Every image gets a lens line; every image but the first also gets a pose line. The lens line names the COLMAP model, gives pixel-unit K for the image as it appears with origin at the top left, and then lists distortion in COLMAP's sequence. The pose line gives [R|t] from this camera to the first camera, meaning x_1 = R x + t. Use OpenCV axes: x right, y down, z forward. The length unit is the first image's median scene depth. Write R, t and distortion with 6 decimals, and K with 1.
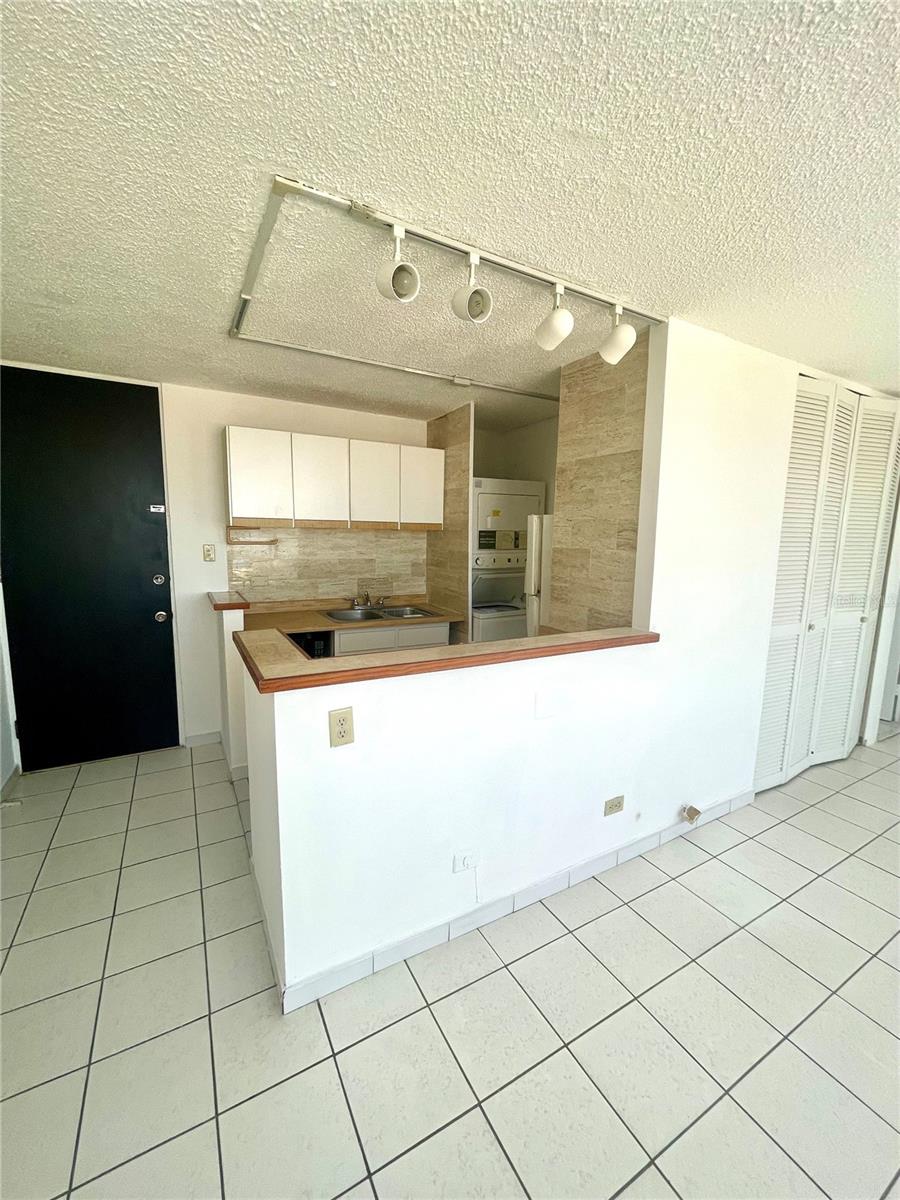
lens RADIAL K [[489.2, 0, 453.0], [0, 489.2, 602.5], [0, 0, 1]] dist [0.000523, 0.000964]
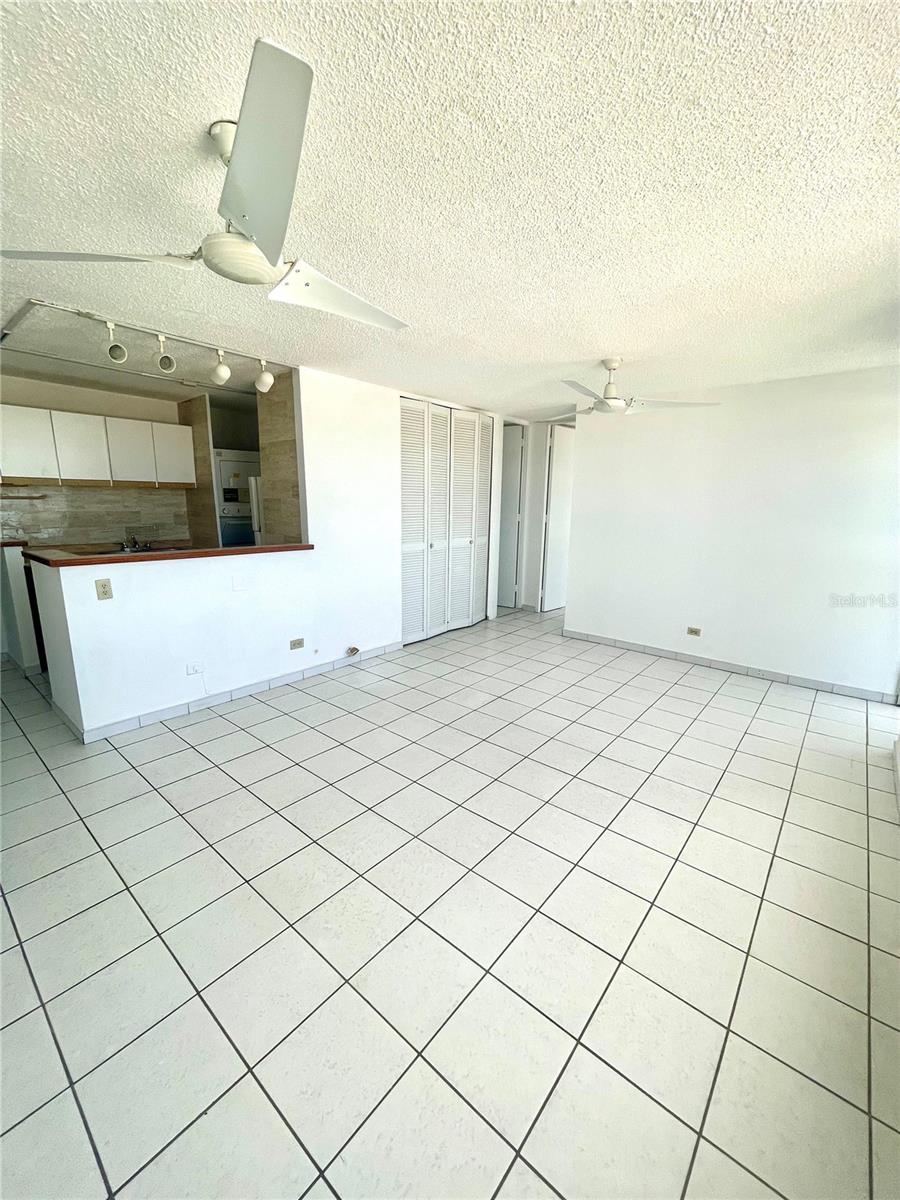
lens RADIAL K [[489.2, 0, 449.0], [0, 489.2, 600.4], [0, 0, 1]] dist [0.000523, 0.000964]
pose [[0.939133, -0.074467, 0.335387, 0.192852], [0.052017, 0.995792, 0.075443, 0.112157], [-0.339593, -0.053405, 0.939055, -0.614605]]
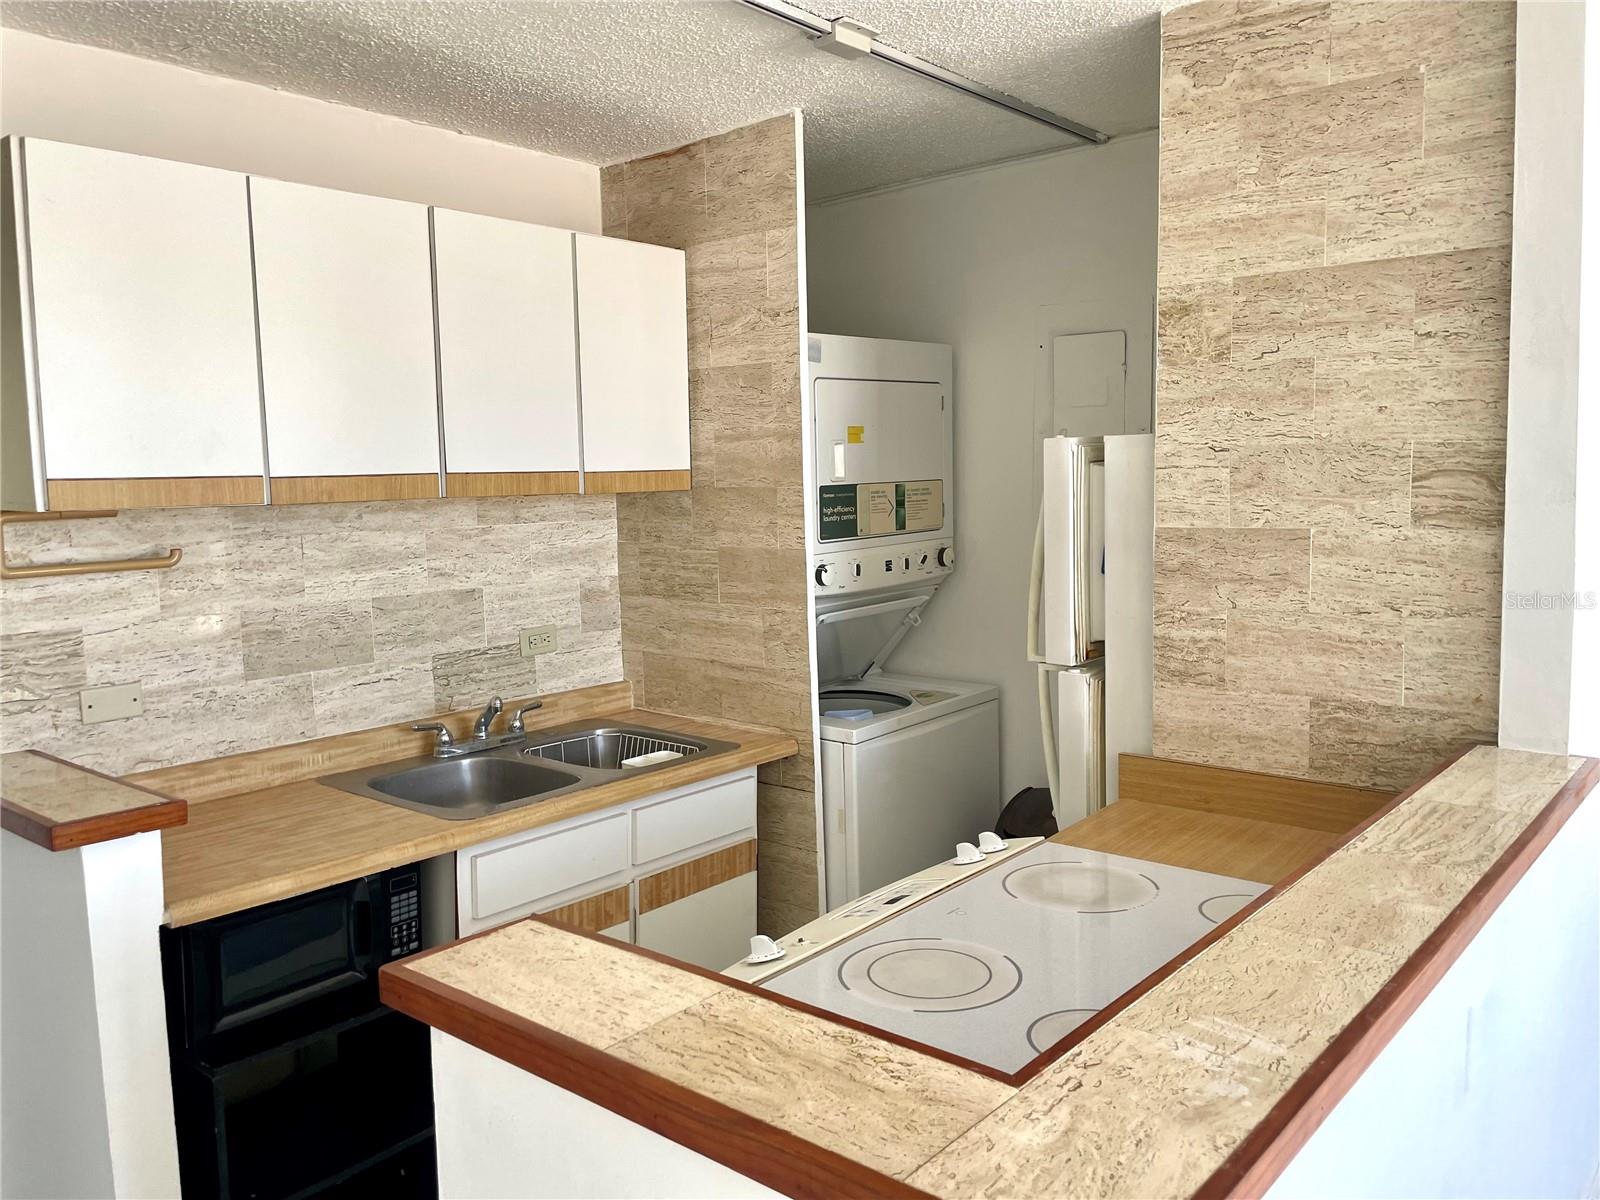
lens RADIAL K [[1215.0, 0, 791.6], [0, 1215.0, 586.1], [0, 0, 1]] dist [0.089089, -0.108939]
pose [[0.939211, -0.071997, 0.335707, -0.301291], [0.088644, 0.995465, -0.034510, -0.058272], [-0.331700, 0.062171, 0.941334, 0.242567]]
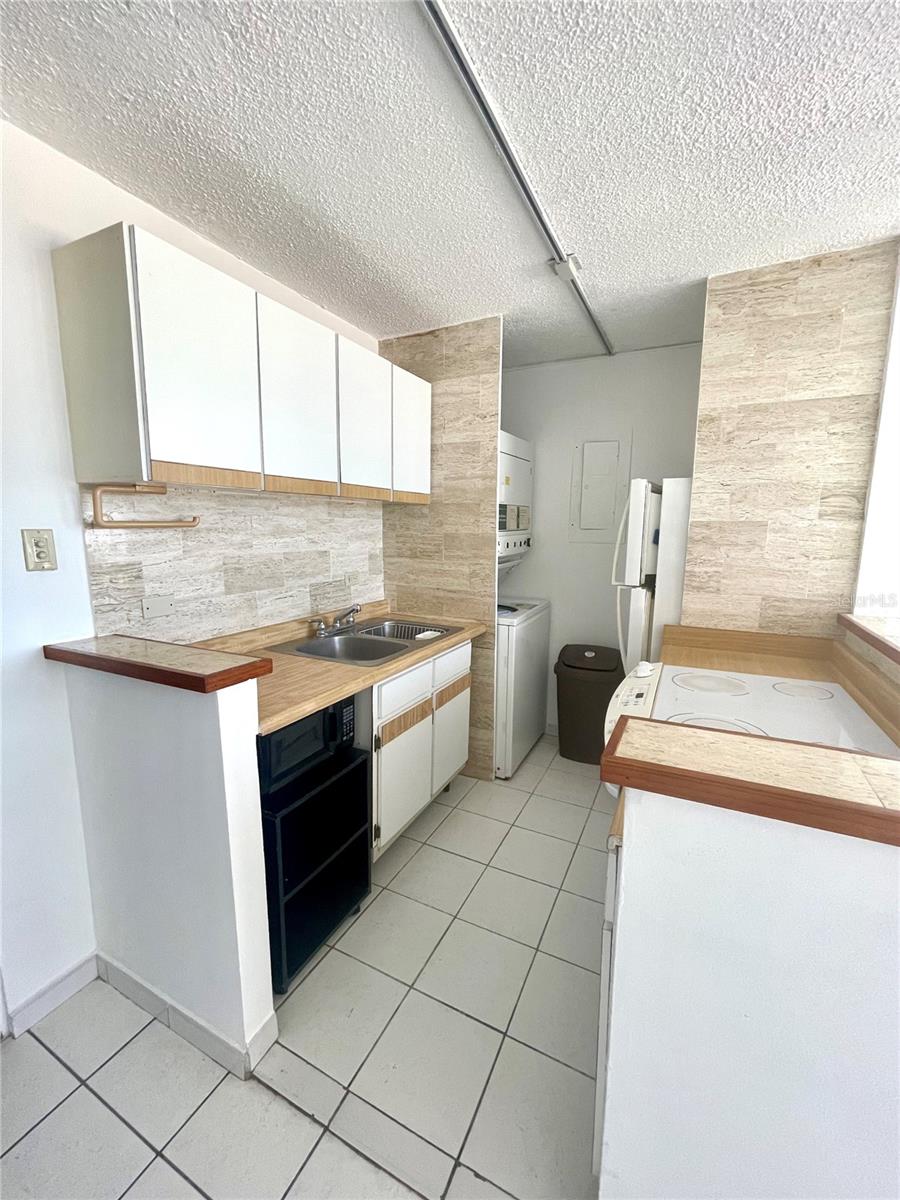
lens RADIAL K [[489.2, 0, 454.1], [0, 489.2, 599.2], [0, 0, 1]] dist [0.000523, 0.000964]
pose [[0.825979, -0.097517, 0.555202, -0.480800], [0.089249, 0.995123, 0.042010, -0.051329], [-0.556591, 0.014852, 0.830654, 0.516860]]
